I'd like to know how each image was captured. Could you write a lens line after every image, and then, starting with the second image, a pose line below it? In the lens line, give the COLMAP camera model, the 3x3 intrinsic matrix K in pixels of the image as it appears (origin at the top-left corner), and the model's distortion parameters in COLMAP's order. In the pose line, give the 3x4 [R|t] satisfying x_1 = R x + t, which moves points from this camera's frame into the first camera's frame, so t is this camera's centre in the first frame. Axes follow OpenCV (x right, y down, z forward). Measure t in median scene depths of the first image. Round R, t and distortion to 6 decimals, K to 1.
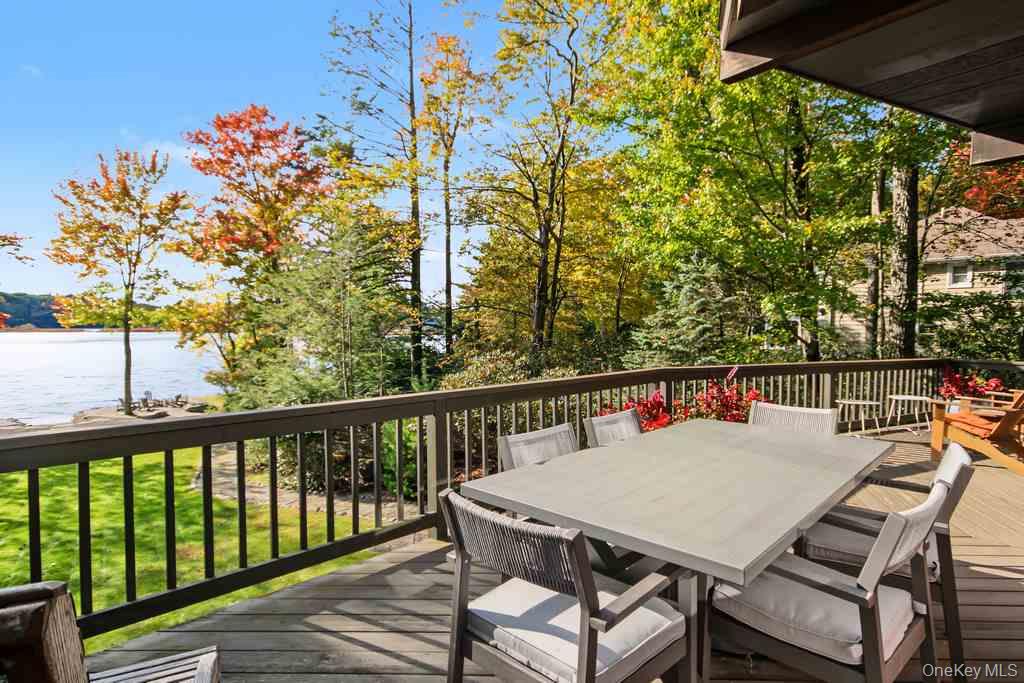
lens RADIAL K [[545.1, 0, 512.0], [0, 545.1, 341.5], [0, 0, 1]] dist [0.002993, 0.000056]
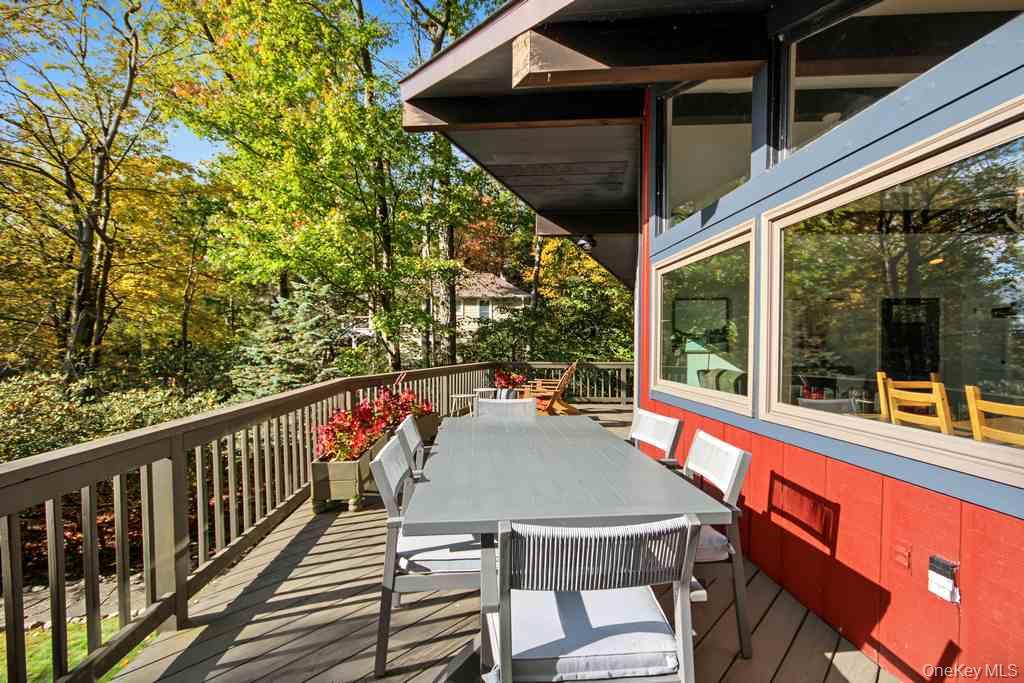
lens RADIAL K [[473.6, 0, 513.9], [0, 473.6, 347.8], [0, 0, 1]] dist [-0.001124, -0.000302]
pose [[0.672999, -0.012049, 0.739545, -0.081029], [0.023749, 0.999704, -0.005324, 0.000664], [-0.739262, 0.021147, 0.673086, 0.062654]]
